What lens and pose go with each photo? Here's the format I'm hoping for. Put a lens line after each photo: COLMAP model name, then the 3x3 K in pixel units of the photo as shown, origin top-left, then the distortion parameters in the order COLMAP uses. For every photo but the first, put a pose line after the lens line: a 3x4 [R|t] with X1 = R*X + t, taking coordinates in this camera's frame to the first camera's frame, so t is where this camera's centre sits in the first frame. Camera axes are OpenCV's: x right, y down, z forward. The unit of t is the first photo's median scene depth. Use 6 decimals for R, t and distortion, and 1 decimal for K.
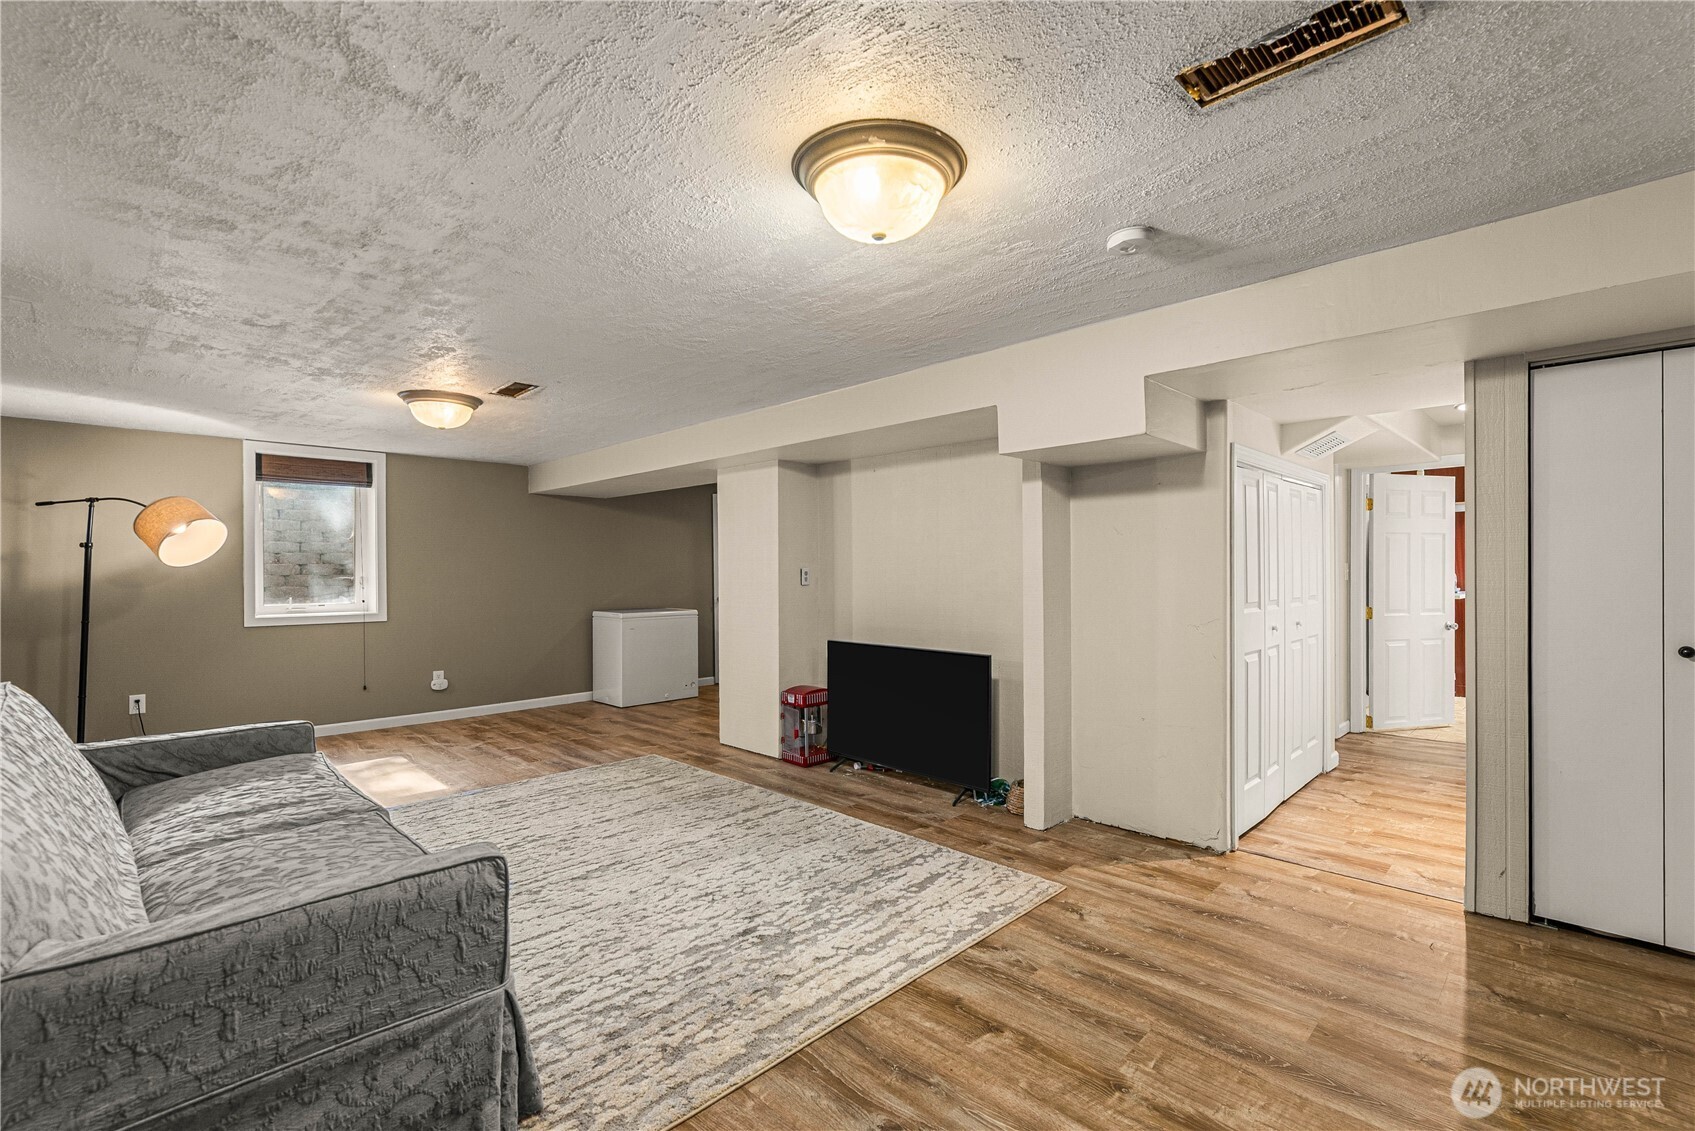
lens RADIAL K [[739.6, 0, 848.4], [0, 739.6, 569.9], [0, 0, 1]] dist [0.001448, -0.000684]
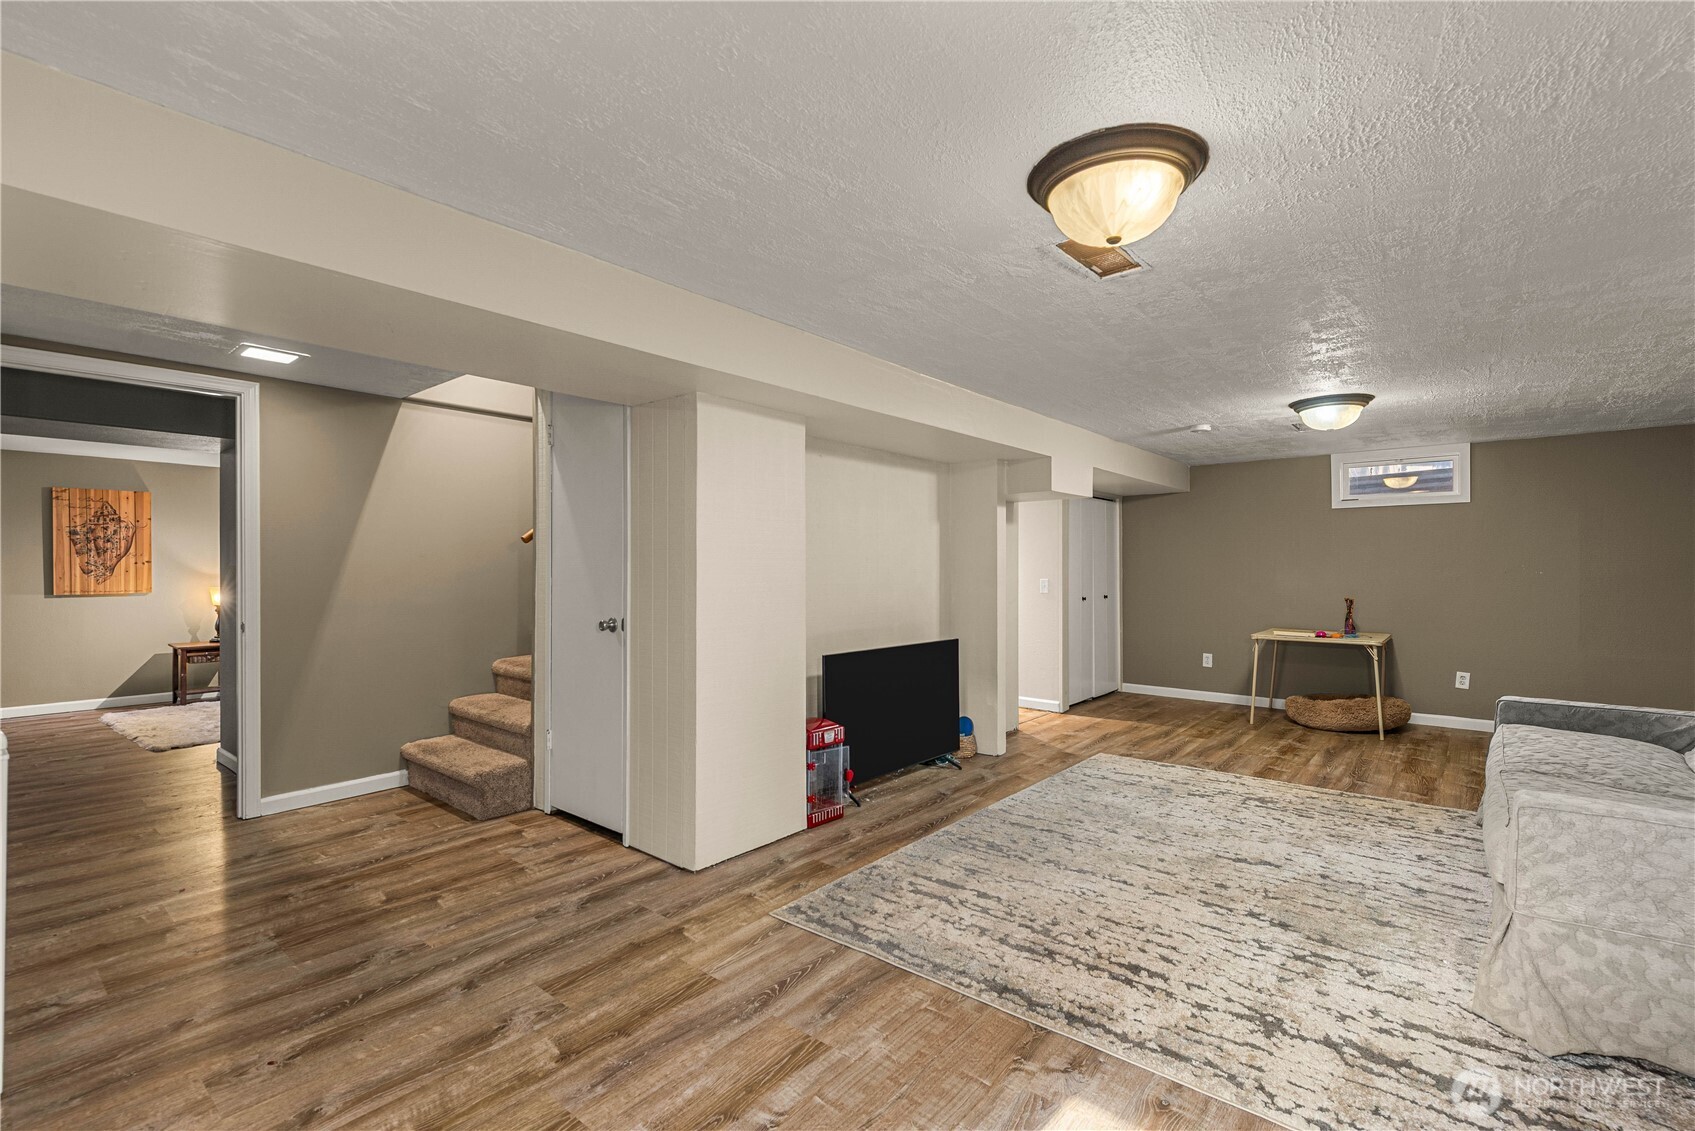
lens RADIAL K [[739.6, 0, 848.8], [0, 739.6, 569.7], [0, 0, 1]] dist [0.001448, -0.000684]
pose [[-0.069944, 0.005376, 0.997536, -1.090889], [-0.000120, 0.999985, -0.005398, 0.004689], [-0.997551, -0.000497, -0.069942, 1.332163]]
